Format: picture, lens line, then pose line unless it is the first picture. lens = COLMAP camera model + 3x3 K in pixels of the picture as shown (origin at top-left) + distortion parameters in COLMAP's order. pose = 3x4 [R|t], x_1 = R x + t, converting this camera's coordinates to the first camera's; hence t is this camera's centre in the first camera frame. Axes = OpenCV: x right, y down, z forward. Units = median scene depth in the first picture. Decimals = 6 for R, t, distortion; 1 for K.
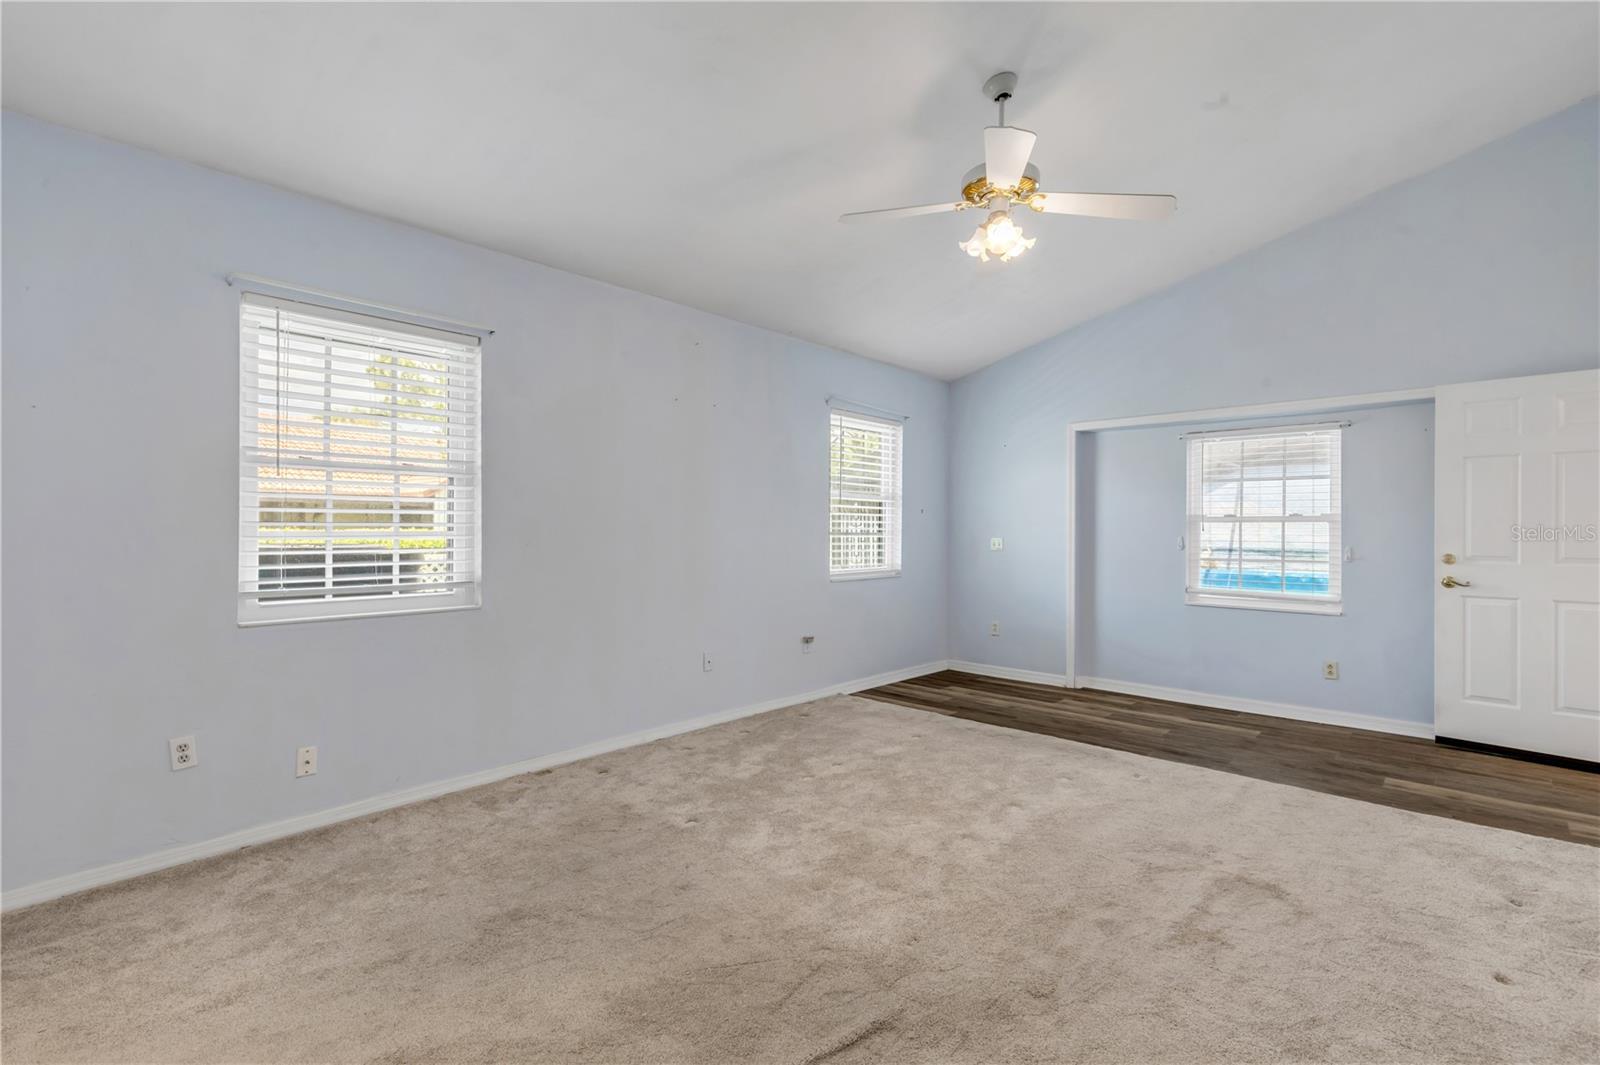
lens RADIAL K [[720.4, 0, 797.2], [0, 720.4, 534.7], [0, 0, 1]] dist [0.003401, -0.000753]
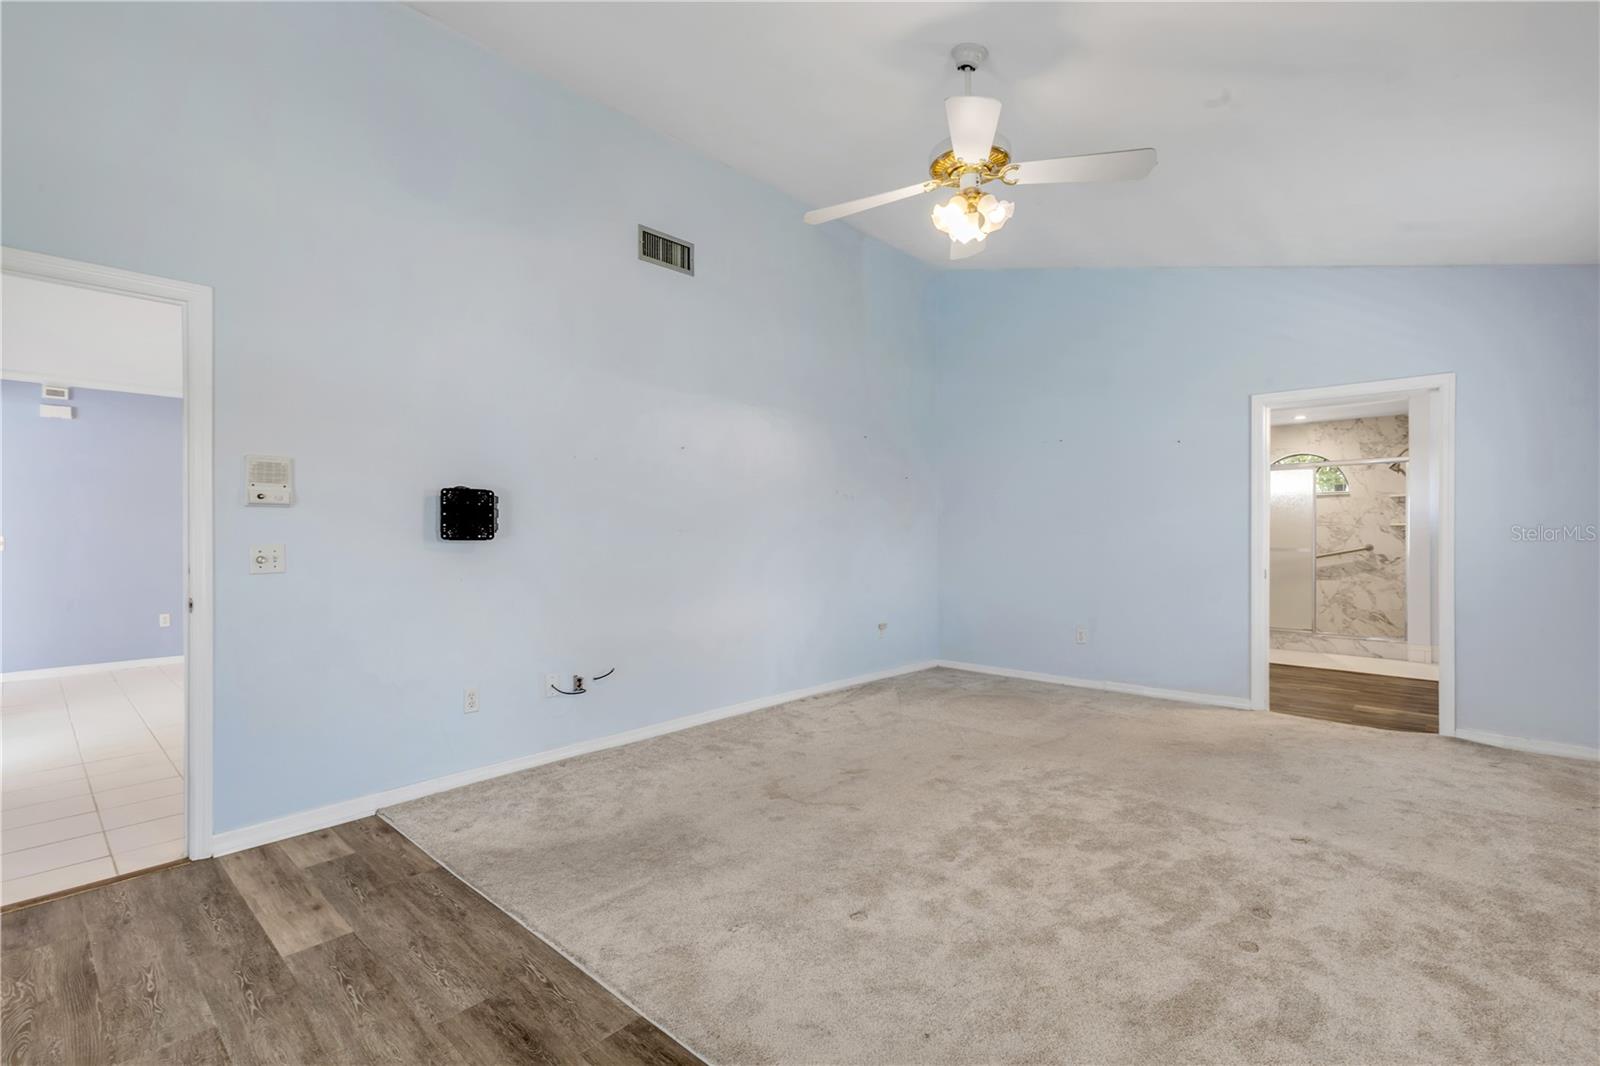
lens RADIAL K [[732.4, 0, 792.3], [0, 732.4, 530.2], [0, 0, 1]] dist [0.001225, -0.000201]
pose [[-0.999998, 0.001831, -0.000985, 0.369695], [0.001830, 0.999998, 0.000921, -0.000260], [0.000986, 0.000919, -0.999999, 1.395815]]
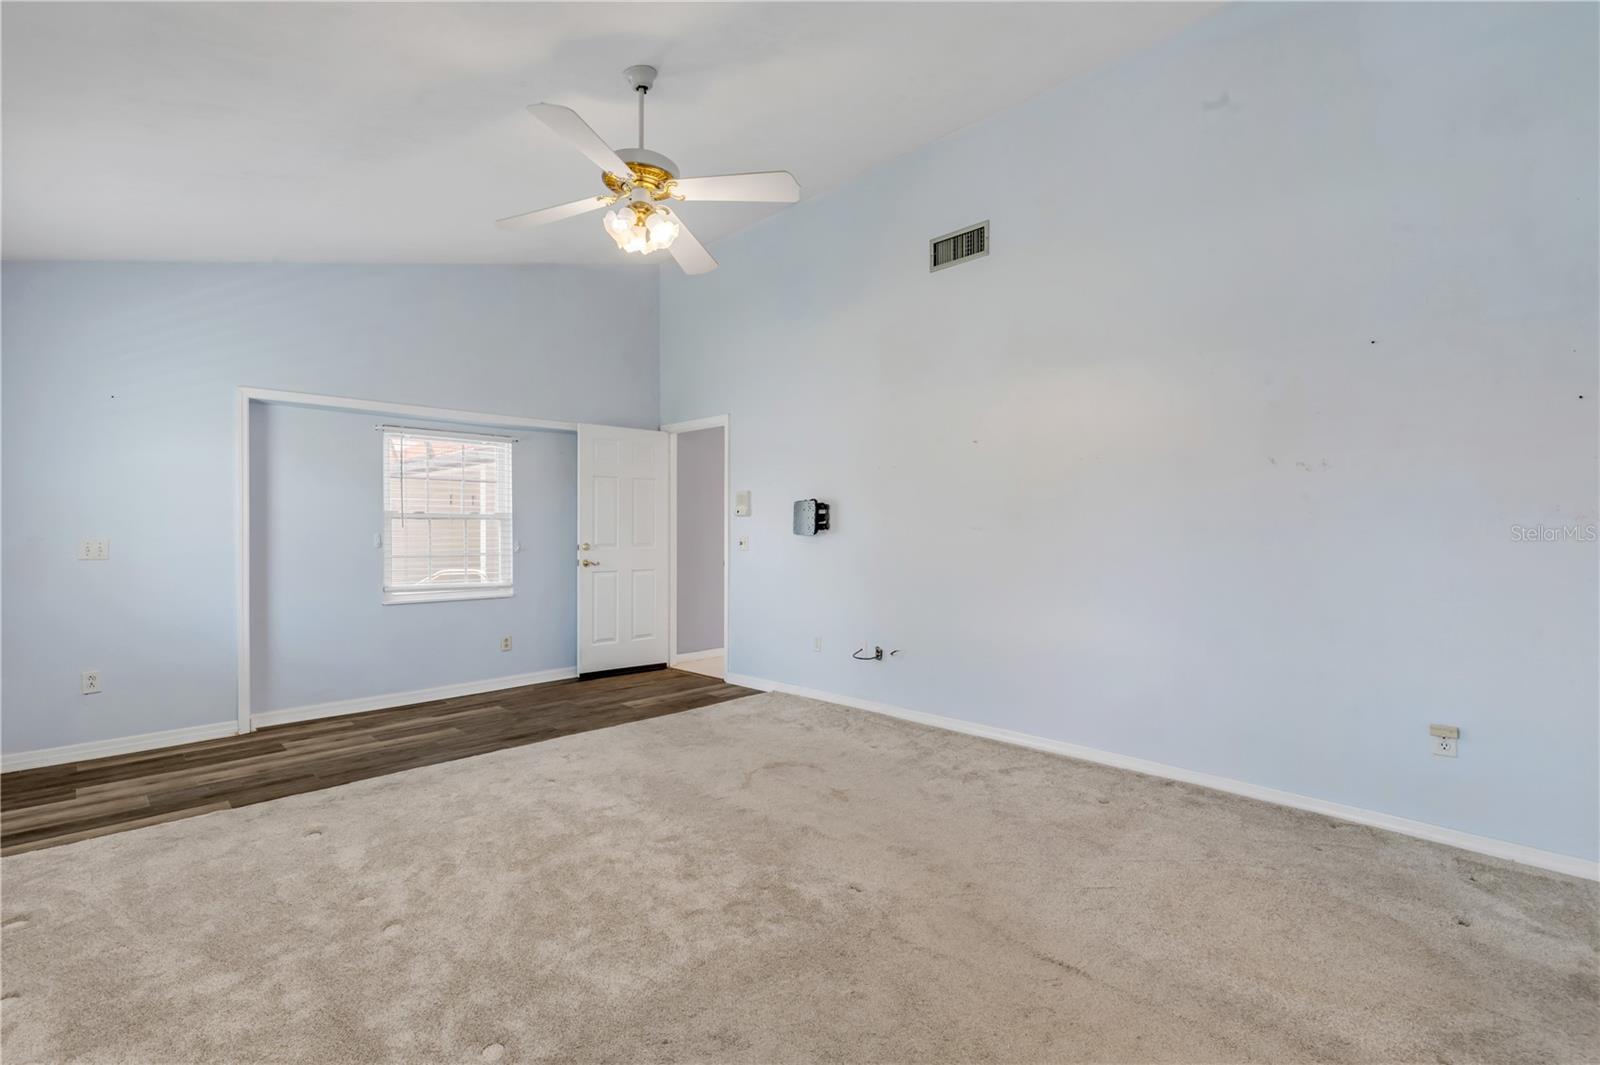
lens RADIAL K [[720.4, 0, 797.2], [0, 720.4, 534.7], [0, 0, 1]] dist [0.003401, -0.000753]
pose [[0.045947, -0.012419, 0.998867, -0.493847], [0.007070, 0.999902, 0.012107, -0.004407], [-0.998919, 0.006505, 0.046030, 0.525518]]
